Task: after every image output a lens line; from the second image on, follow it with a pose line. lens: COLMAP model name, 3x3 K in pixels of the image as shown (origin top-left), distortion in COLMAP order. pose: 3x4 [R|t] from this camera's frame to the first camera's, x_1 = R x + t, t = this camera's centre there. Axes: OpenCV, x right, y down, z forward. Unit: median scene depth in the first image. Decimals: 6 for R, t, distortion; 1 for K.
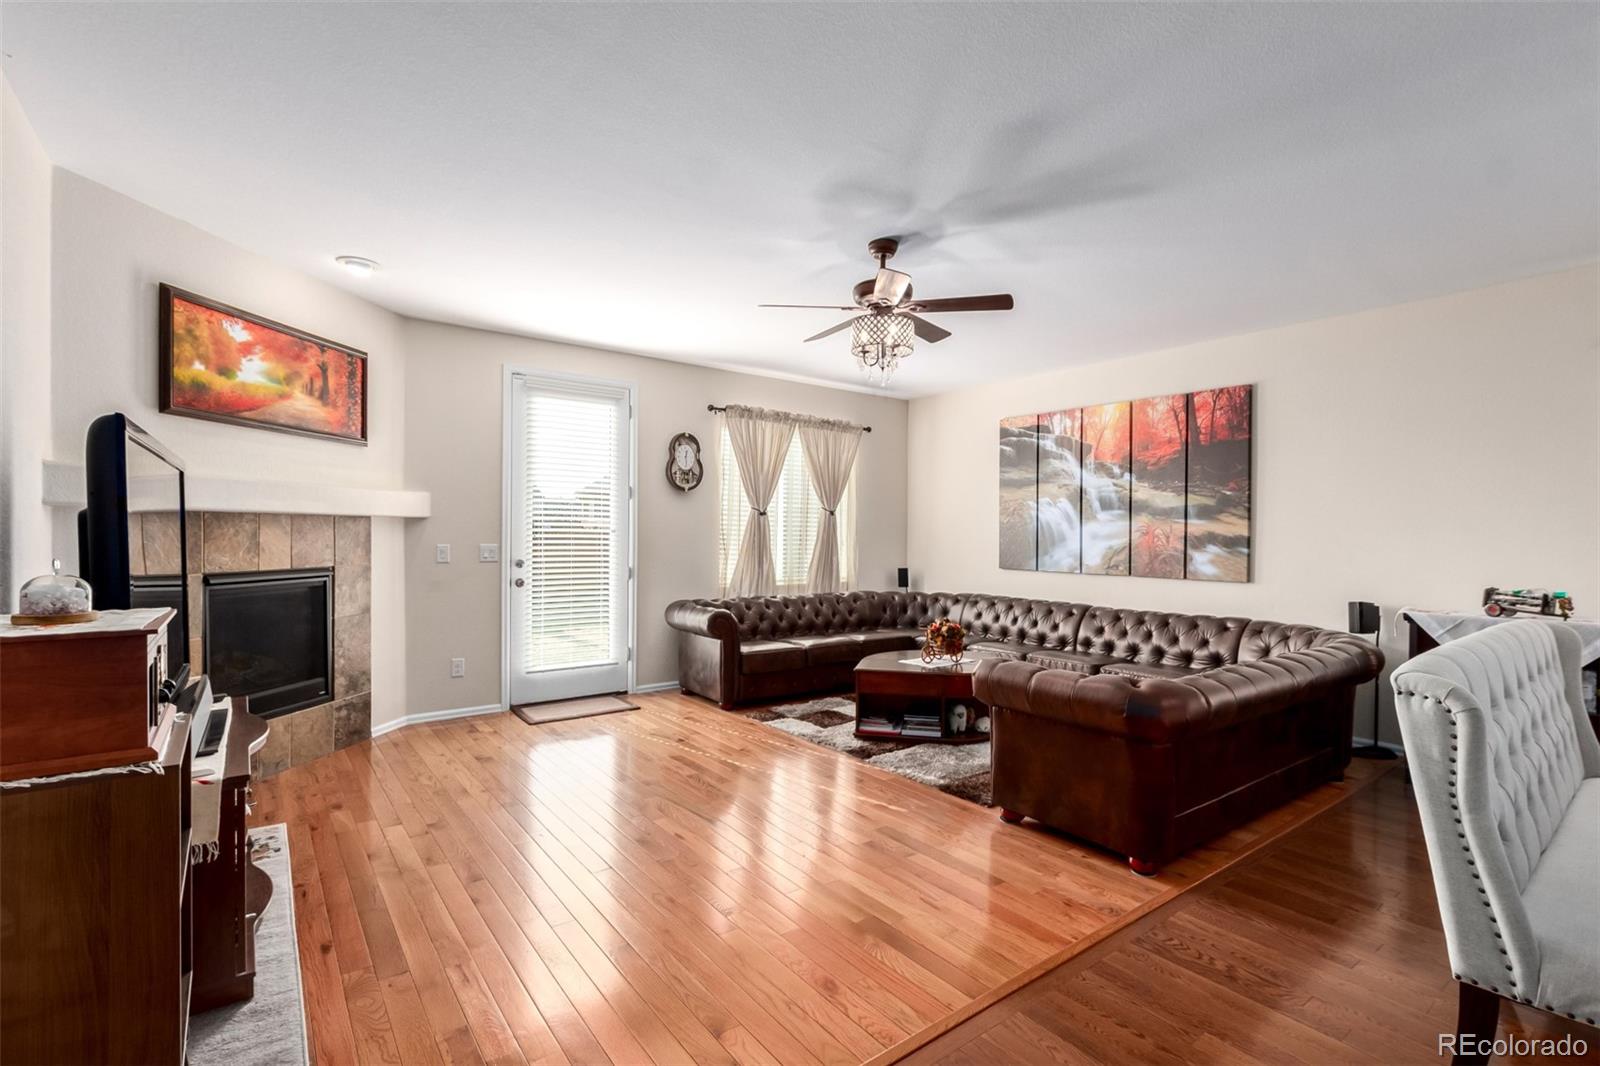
lens RADIAL K [[733.0, 0, 808.3], [0, 733.0, 538.4], [0, 0, 1]] dist [0.008573, -0.002789]
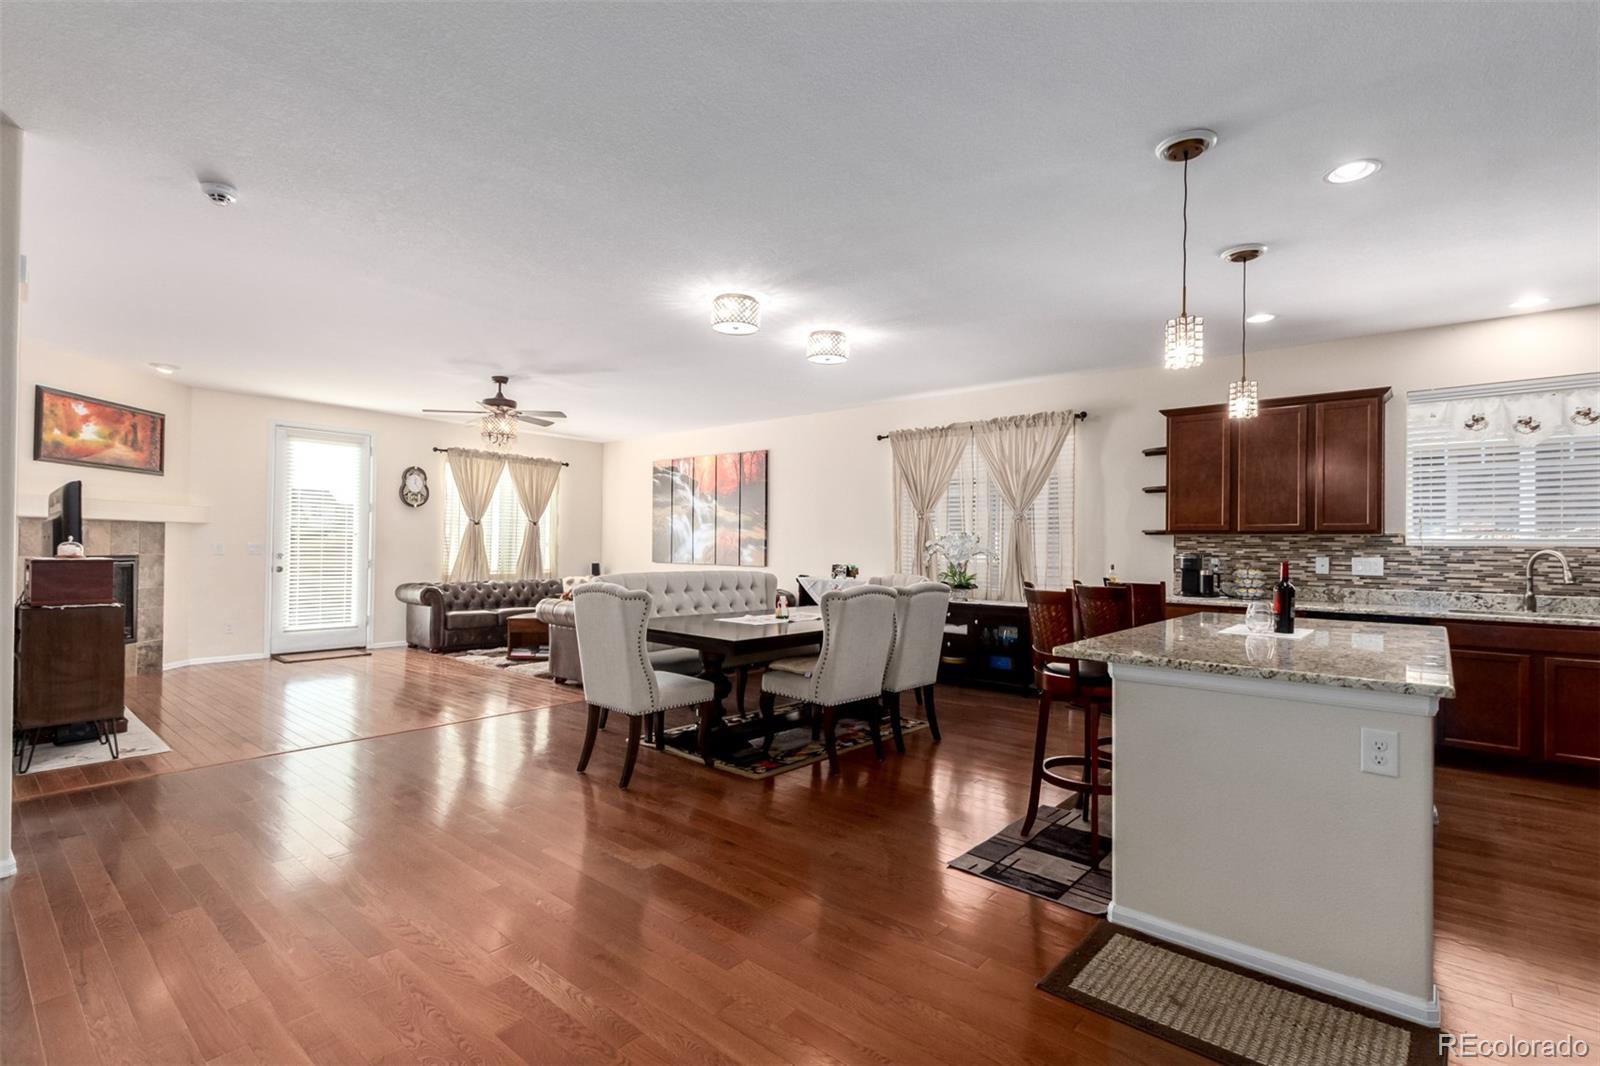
lens RADIAL K [[733.0, 0, 805.0], [0, 733.0, 533.9], [0, 0, 1]] dist [0.008573, -0.002789]
pose [[0.976152, 0.006147, 0.216999, 0.305474], [-0.001425, 0.999759, -0.021911, 0.021104], [-0.217082, 0.021079, 0.975926, -0.648523]]
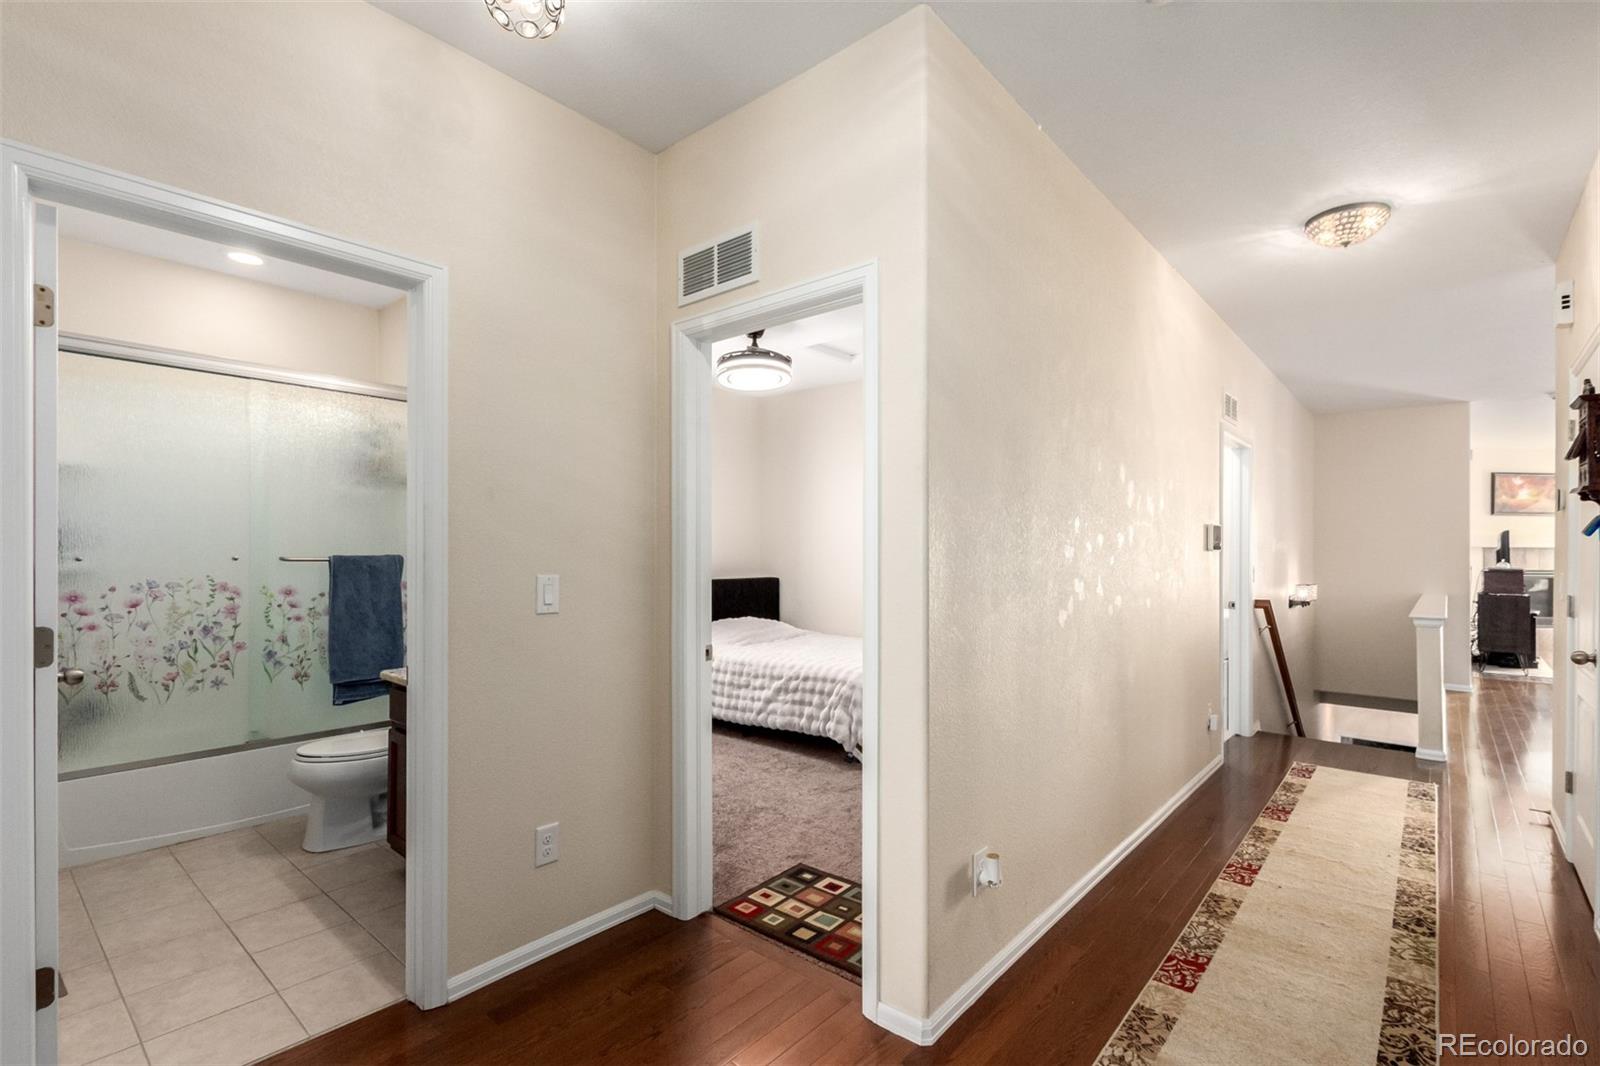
lens RADIAL K [[733.0, 0, 798.7], [0, 733.0, 561.6], [0, 0, 1]] dist [0.008573, -0.002789]
pose [[0.199360, 0.001442, -0.979925, 0.934024], [-0.009932, 0.999951, -0.000549, 0.030136], [0.979876, 0.009842, 0.199365, -1.467688]]
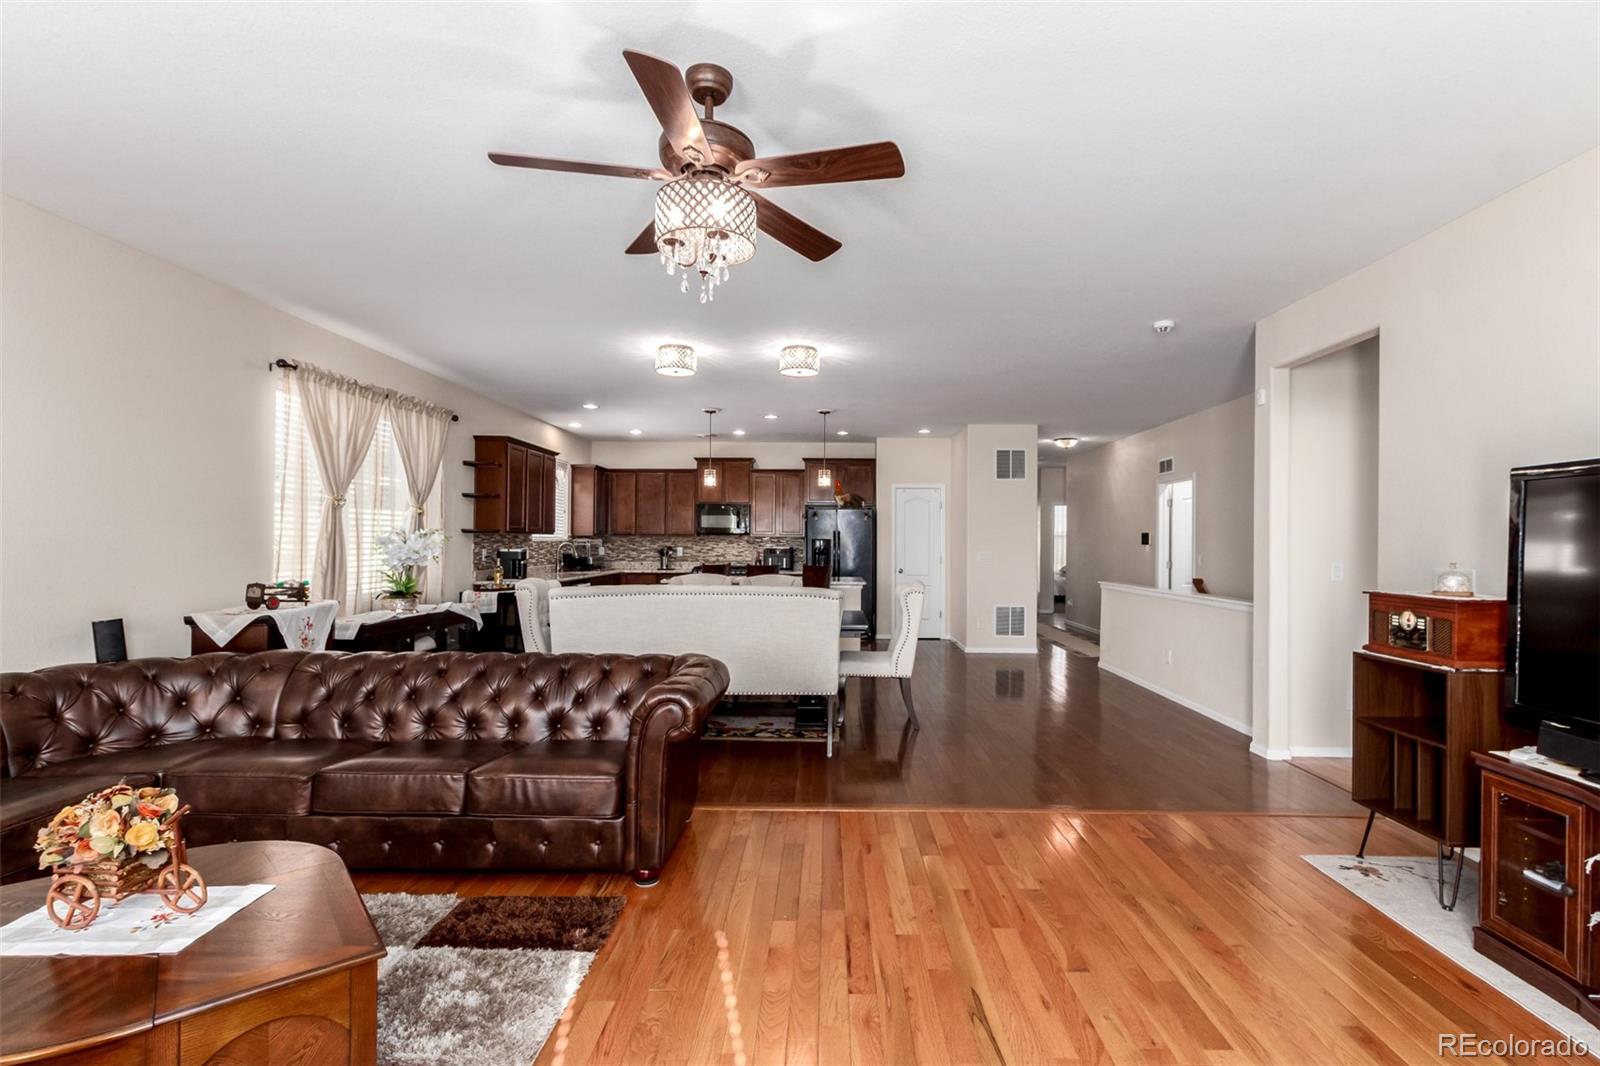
lens RADIAL K [[733.0, 0, 824.3], [0, 733.0, 545.3], [0, 0, 1]] dist [0.008573, -0.002789]
pose [[-0.790220, -0.016545, 0.612599, -0.246516], [-0.007817, 0.999826, 0.016920, -0.007369], [-0.612773, 0.008582, -0.790212, 0.968521]]
